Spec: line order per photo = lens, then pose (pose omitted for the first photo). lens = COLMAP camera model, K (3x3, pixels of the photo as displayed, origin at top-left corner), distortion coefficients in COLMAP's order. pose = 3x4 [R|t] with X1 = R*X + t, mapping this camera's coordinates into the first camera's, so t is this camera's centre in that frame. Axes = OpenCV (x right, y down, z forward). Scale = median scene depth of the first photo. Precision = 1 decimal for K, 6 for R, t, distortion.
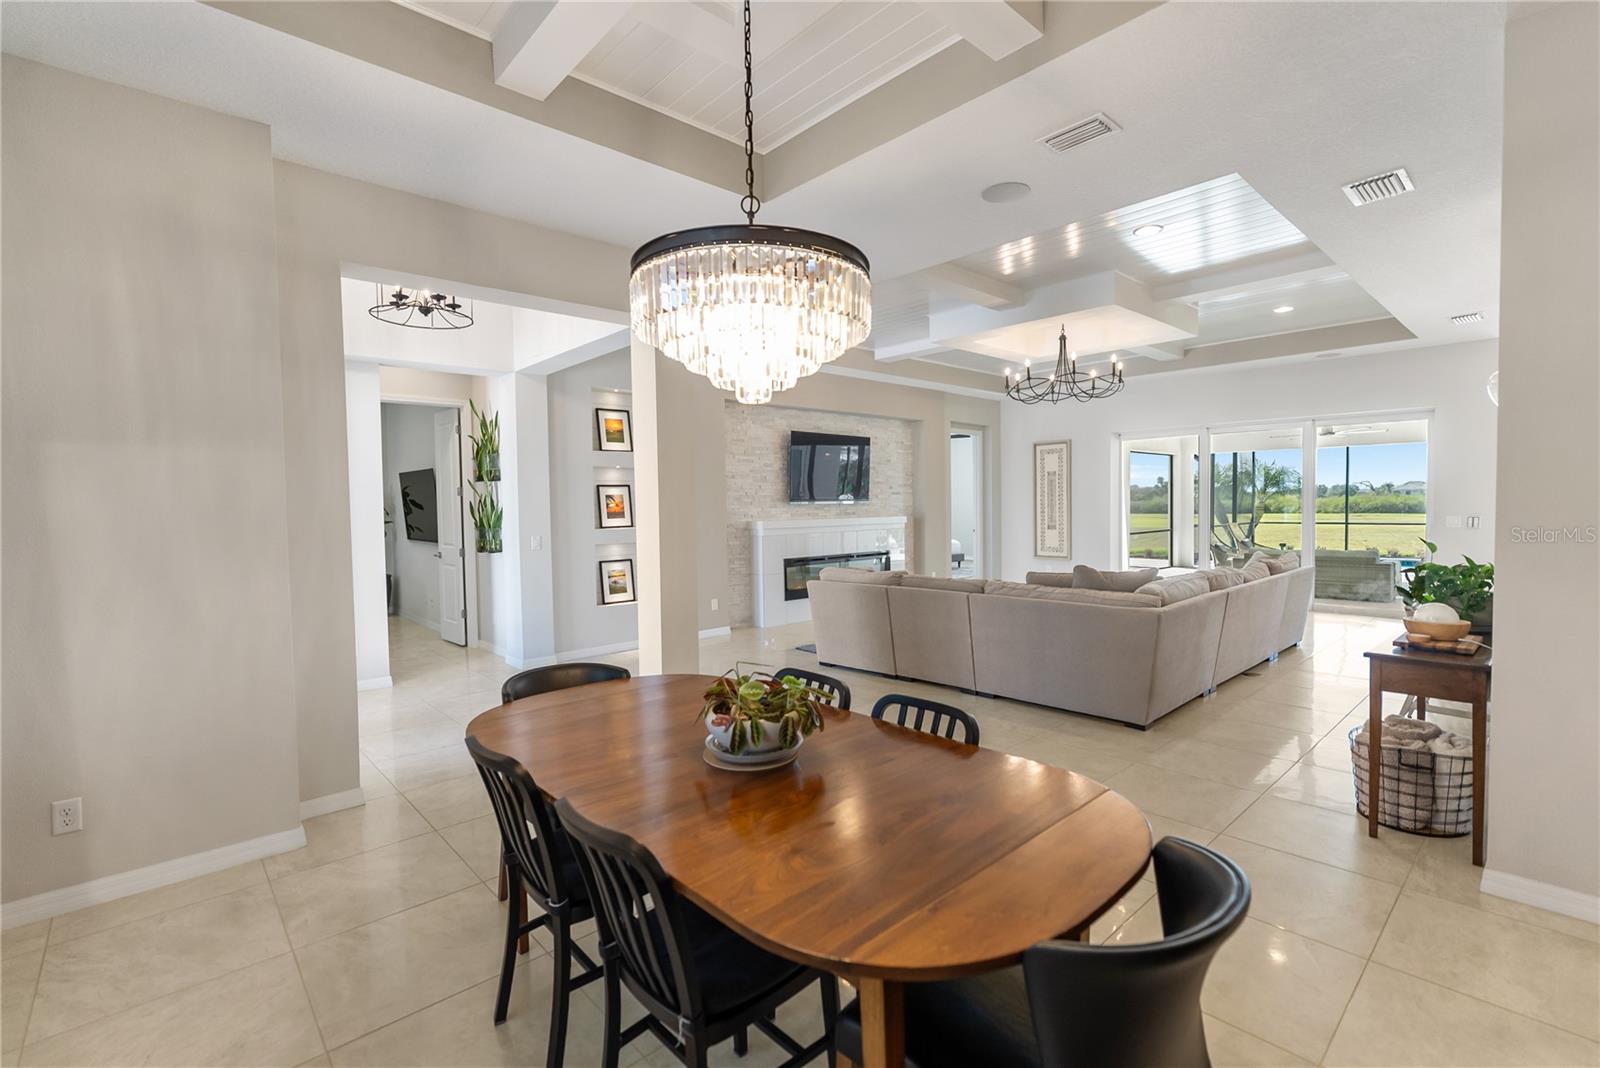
lens RADIAL K [[721.8, 0, 806.7], [0, 721.8, 529.3], [0, 0, 1]] dist [0.001111, 0.000103]
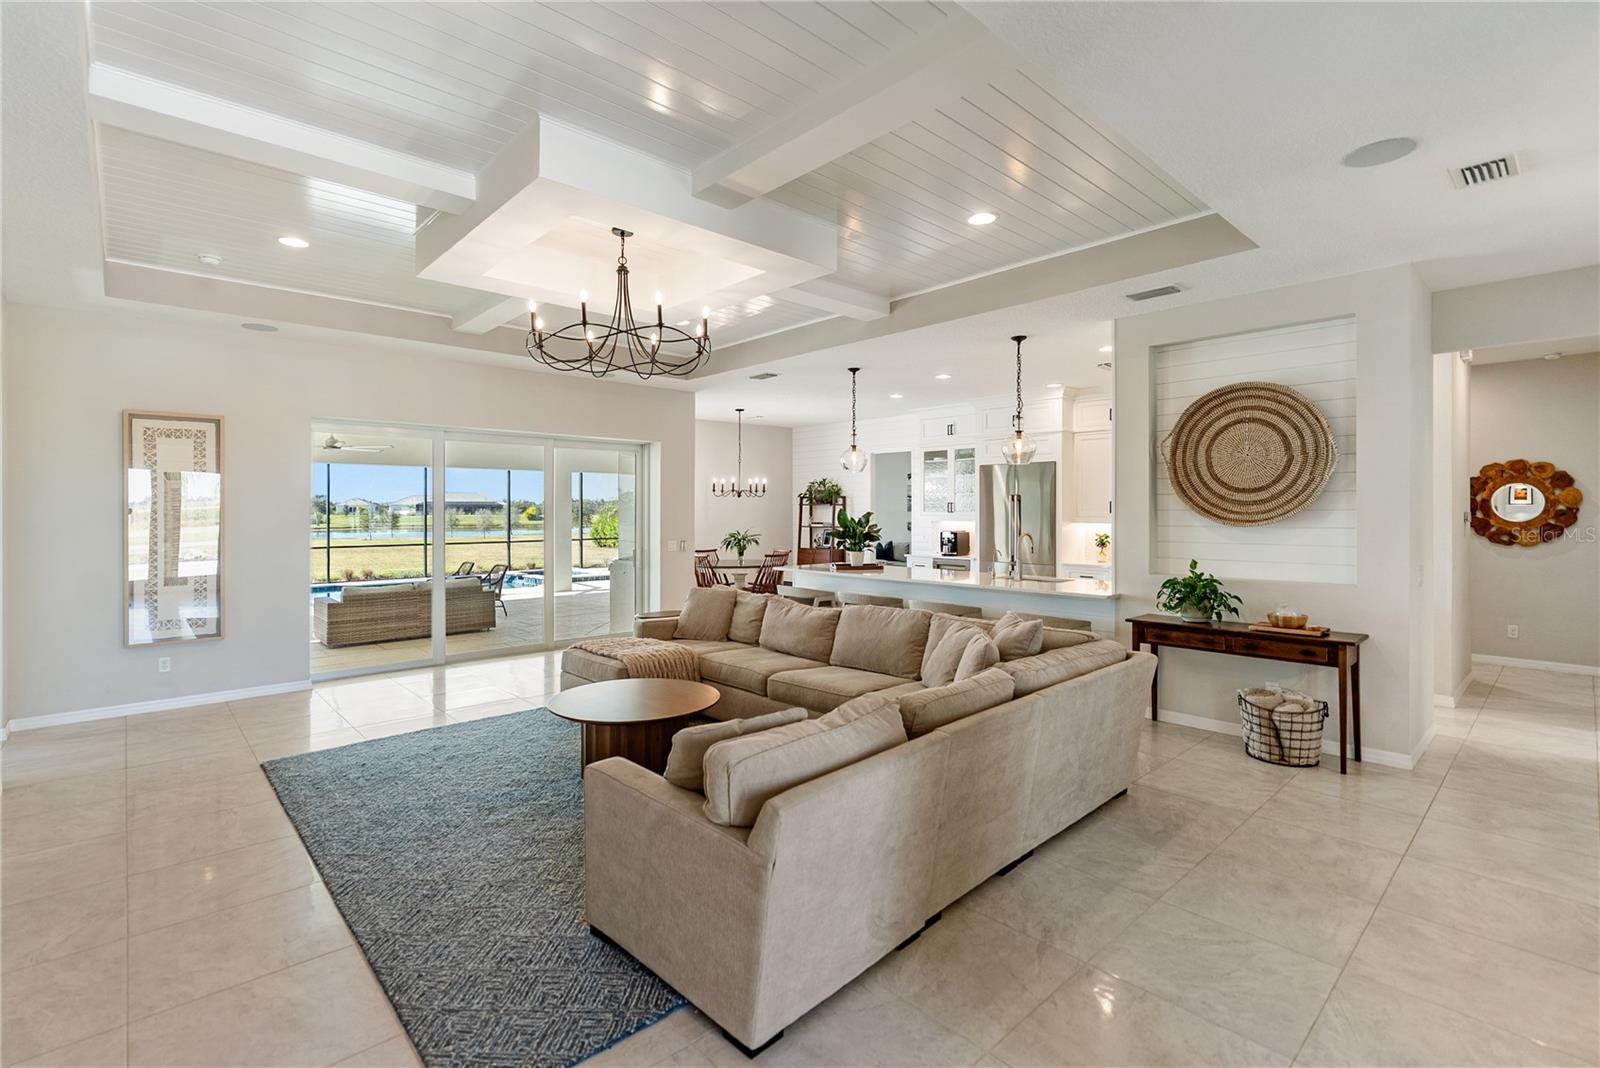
lens RADIAL K [[731.7, 0, 797.0], [0, 731.7, 512.3], [0, 0, 1]] dist [-0.006552, 0.000649]
pose [[0.003560, 0.013061, 0.999908, -0.217488], [0.038090, 0.999187, -0.013188, -0.034762], [-0.999268, 0.038134, 0.003059, 0.686713]]
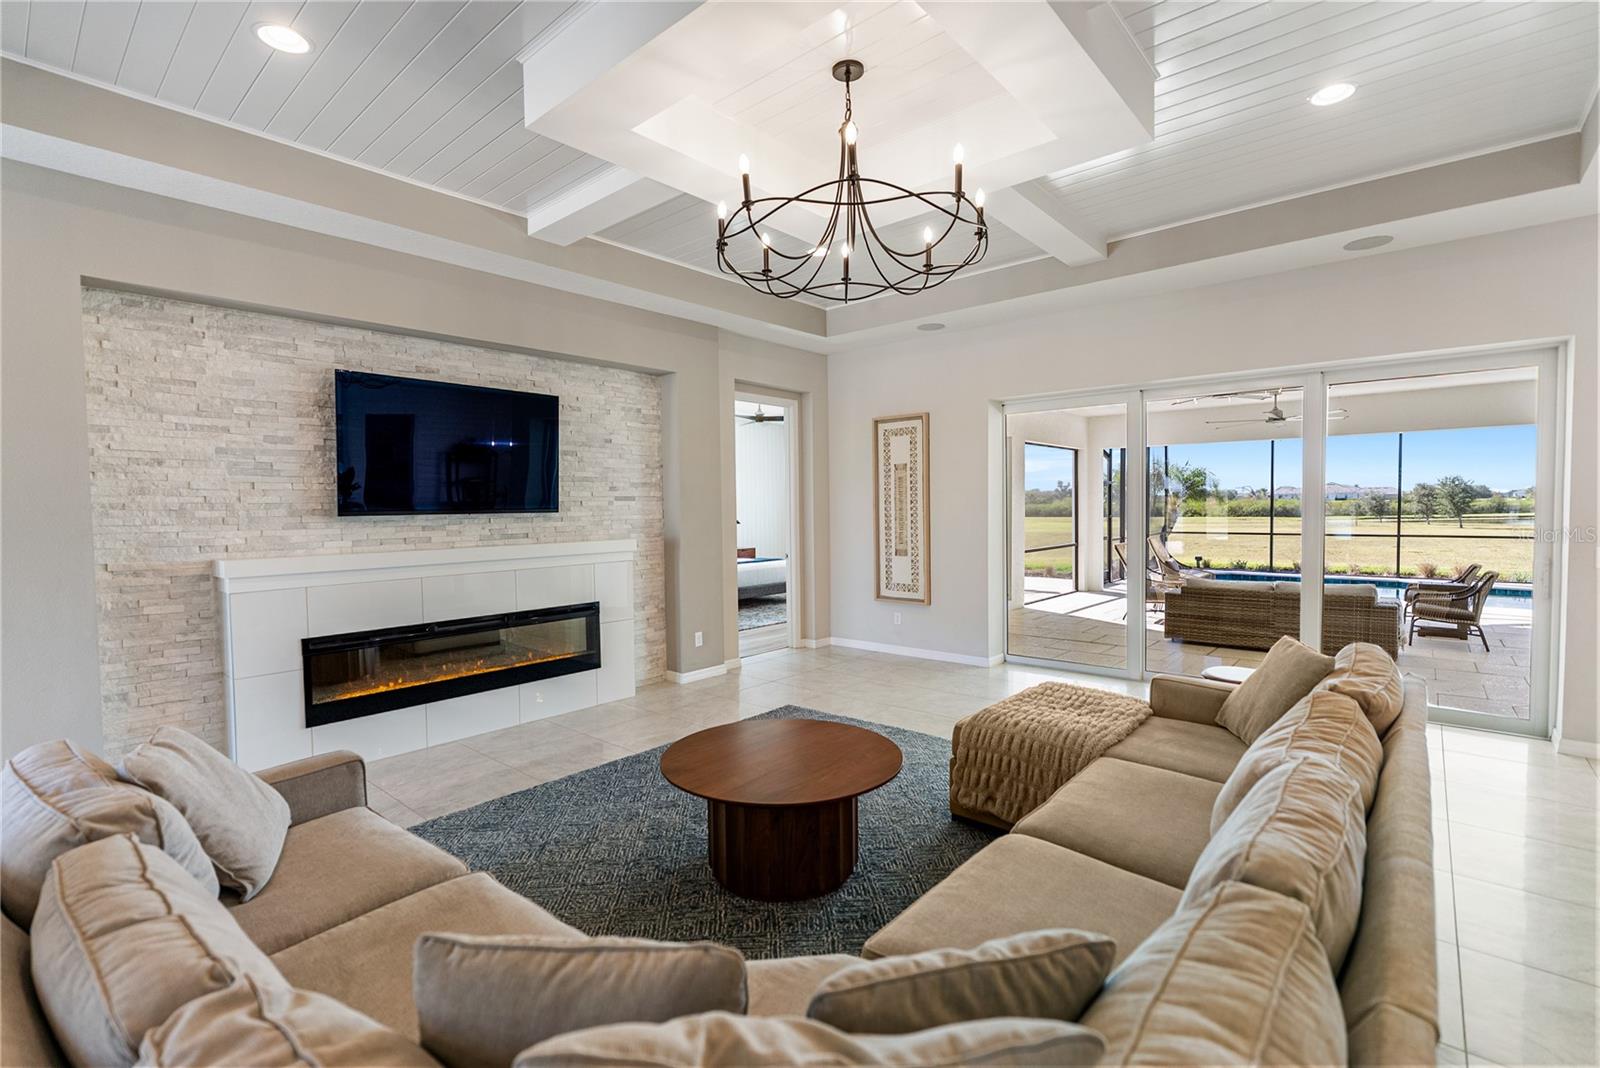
lens RADIAL K [[721.8, 0, 796.5], [0, 721.8, 532.9], [0, 0, 1]] dist [-0.002903, 0.000167]
pose [[0.994449, -0.002974, 0.105181, 0.225009], [0.002827, 0.999995, 0.001551, -0.026170], [-0.105185, -0.001245, 0.994452, 0.472031]]
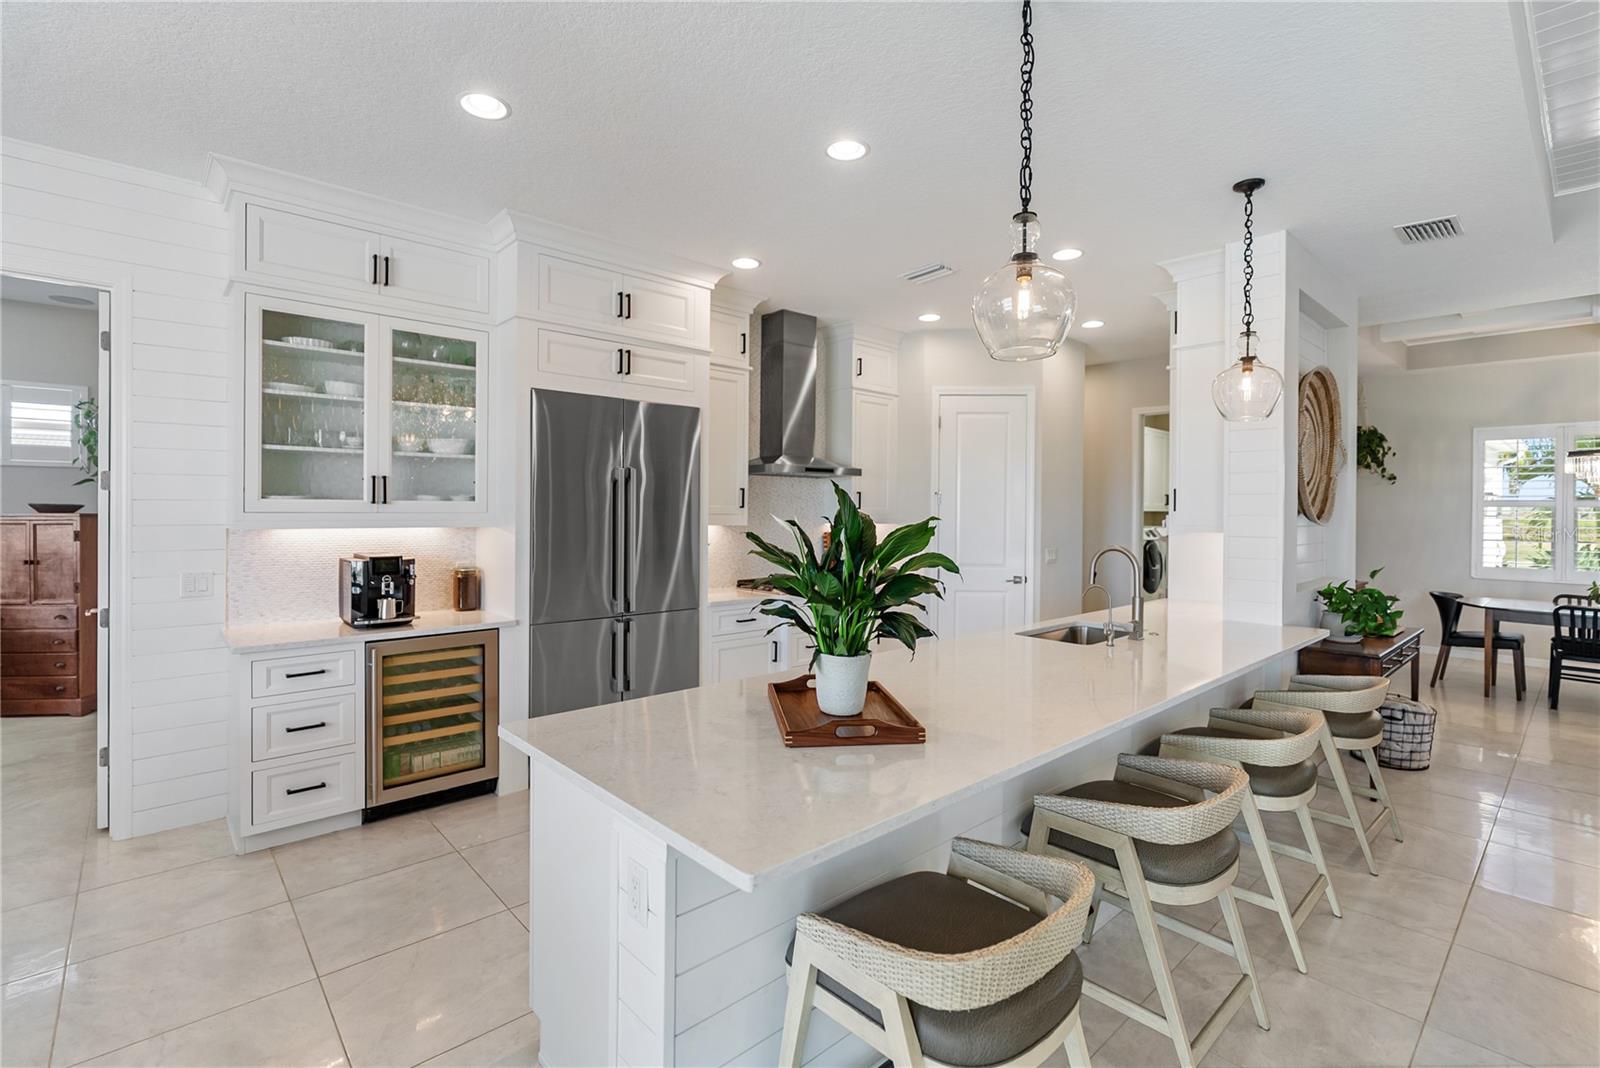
lens RADIAL K [[731.7, 0, 797.0], [0, 731.7, 512.3], [0, 0, 1]] dist [-0.006552, 0.000649]
pose [[-0.999922, 0.007029, 0.010370, 0.696043], [0.007445, 0.999144, 0.040687, -0.050611], [-0.010075, 0.040761, -0.999118, 0.851251]]
